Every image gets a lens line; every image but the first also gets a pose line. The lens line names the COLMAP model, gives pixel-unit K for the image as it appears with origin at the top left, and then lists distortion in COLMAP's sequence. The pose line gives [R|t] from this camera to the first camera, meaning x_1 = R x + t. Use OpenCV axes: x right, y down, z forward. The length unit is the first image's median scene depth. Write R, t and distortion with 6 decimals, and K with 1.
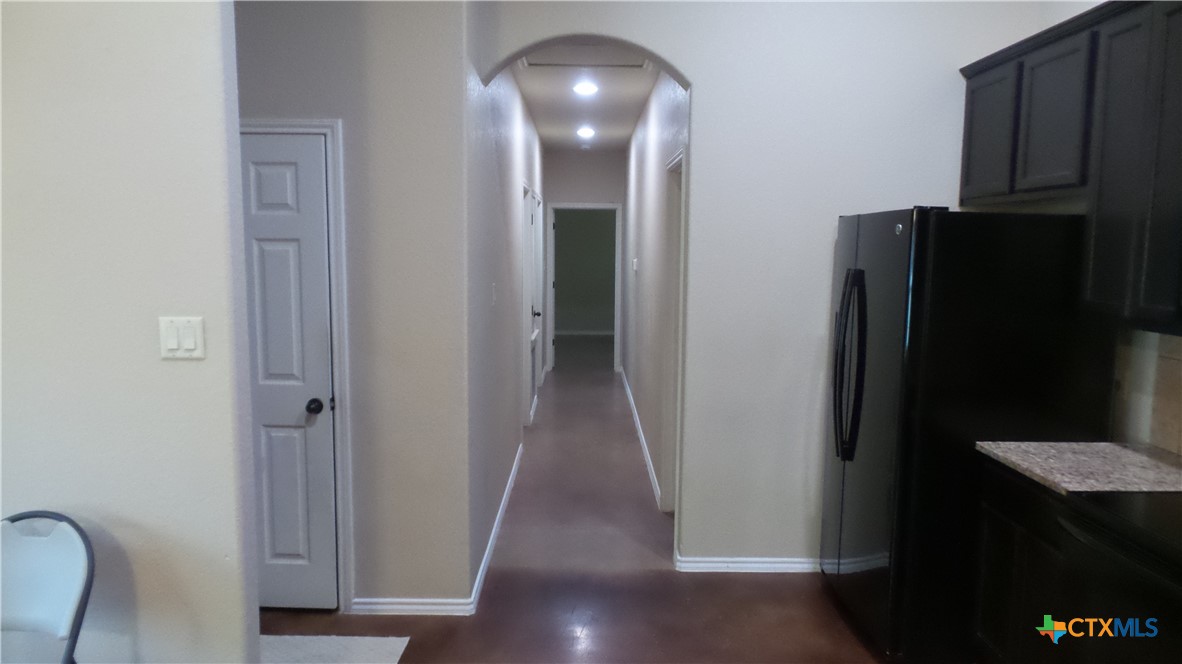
lens RADIAL K [[814.6, 0, 593.8], [0, 814.6, 334.7], [0, 0, 1]] dist [0.003127, -0.001237]
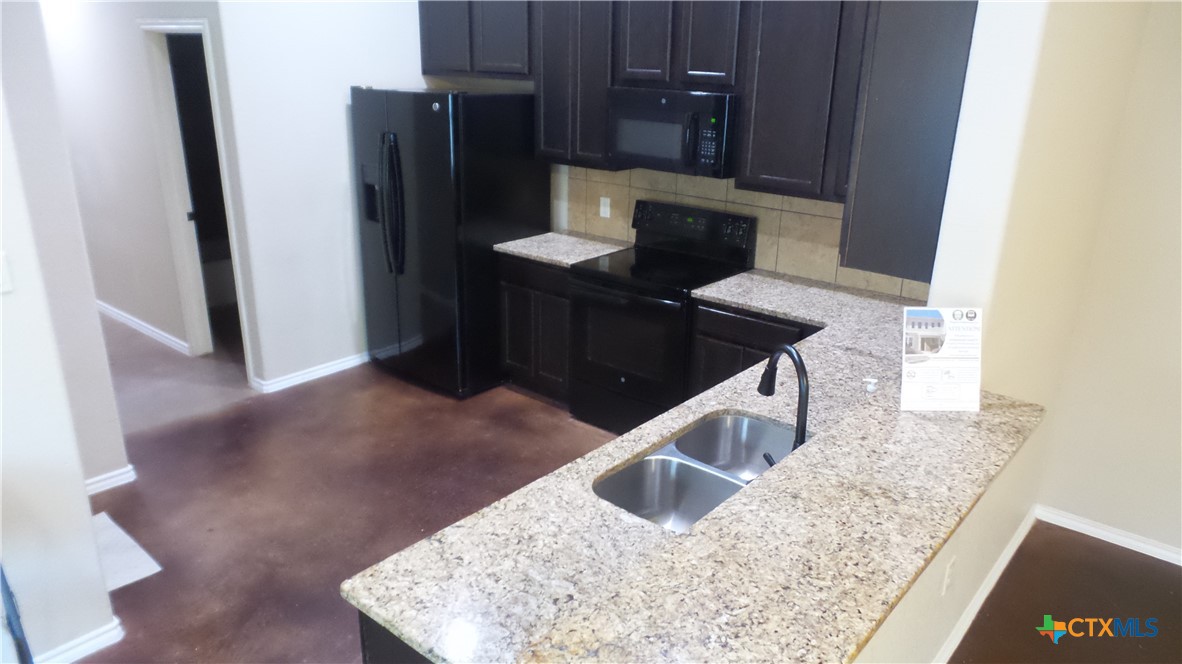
lens RADIAL K [[814.6, 0, 593.8], [0, 814.6, 334.7], [0, 0, 1]] dist [0.003127, -0.001237]
pose [[0.649819, -0.249139, 0.718098, -0.576621], [0.070355, 0.960415, 0.269544, -0.113308], [-0.756826, -0.124633, 0.641624, -0.174468]]
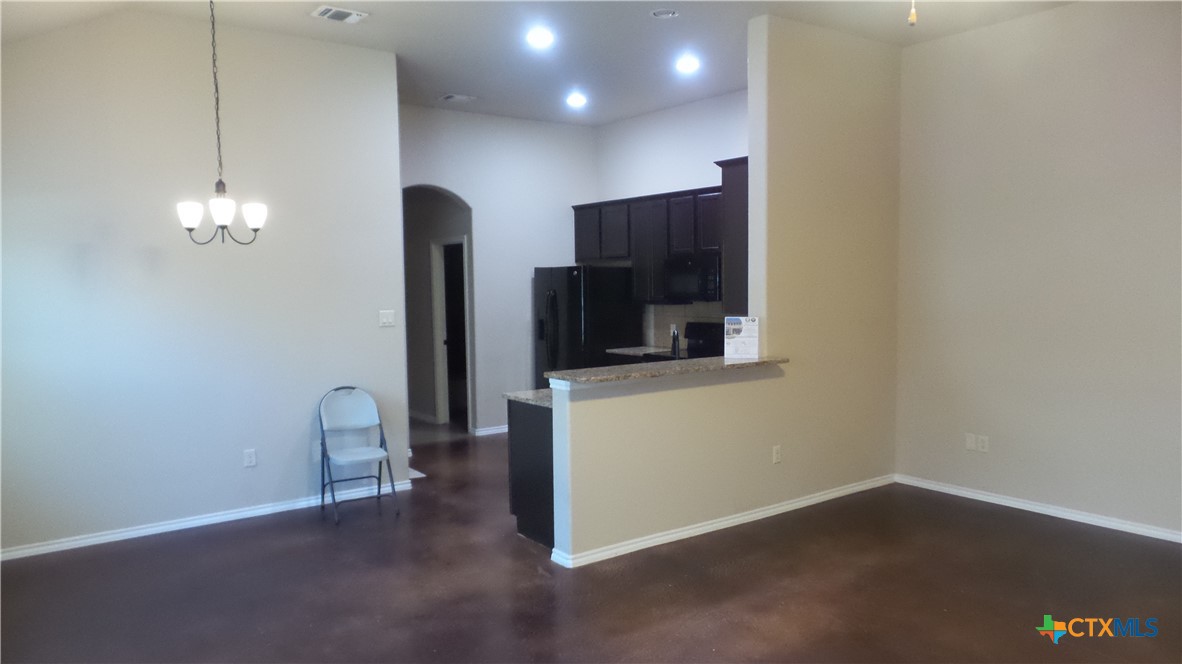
lens RADIAL K [[814.6, 0, 593.8], [0, 814.6, 334.7], [0, 0, 1]] dist [0.003127, -0.001237]
pose [[0.810493, -0.060729, 0.582592, -1.163901], [0.085817, 0.996190, -0.015545, 0.120700], [-0.579428, 0.062595, 0.812616, -1.214845]]
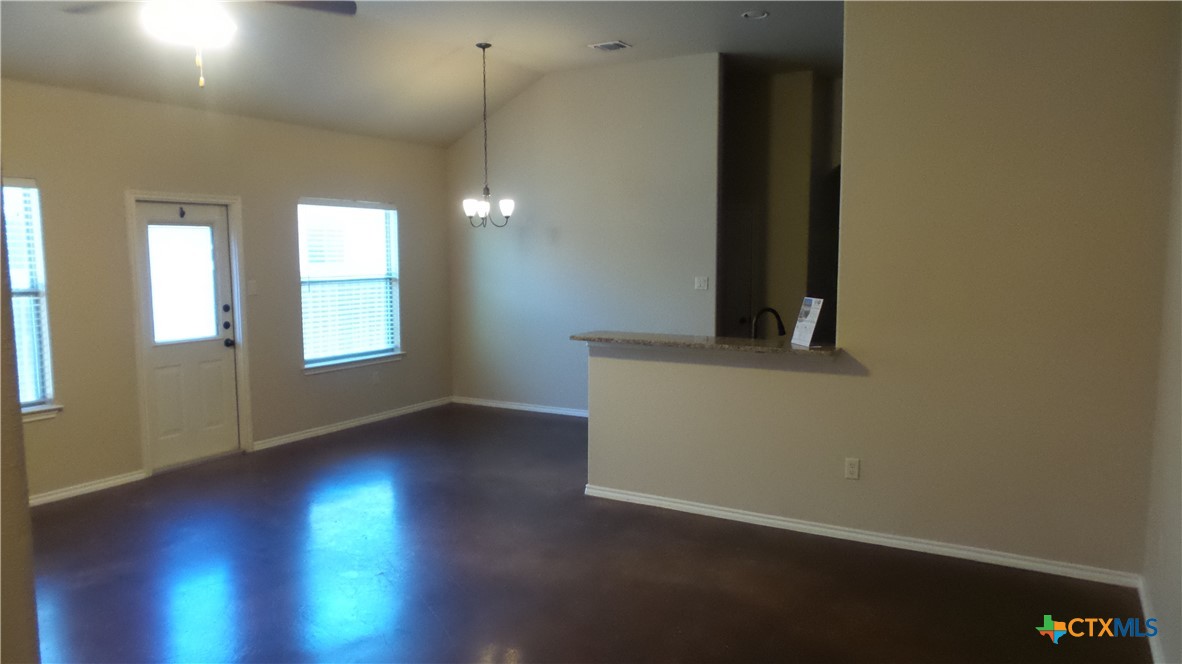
lens RADIAL K [[814.6, 0, 593.8], [0, 814.6, 334.7], [0, 0, 1]] dist [0.003127, -0.001237]
pose [[0.867549, 0.040436, -0.495705, 0.566190], [-0.047541, 0.998868, -0.001723, 0.173903], [0.495074, 0.025061, 0.868489, -1.504550]]
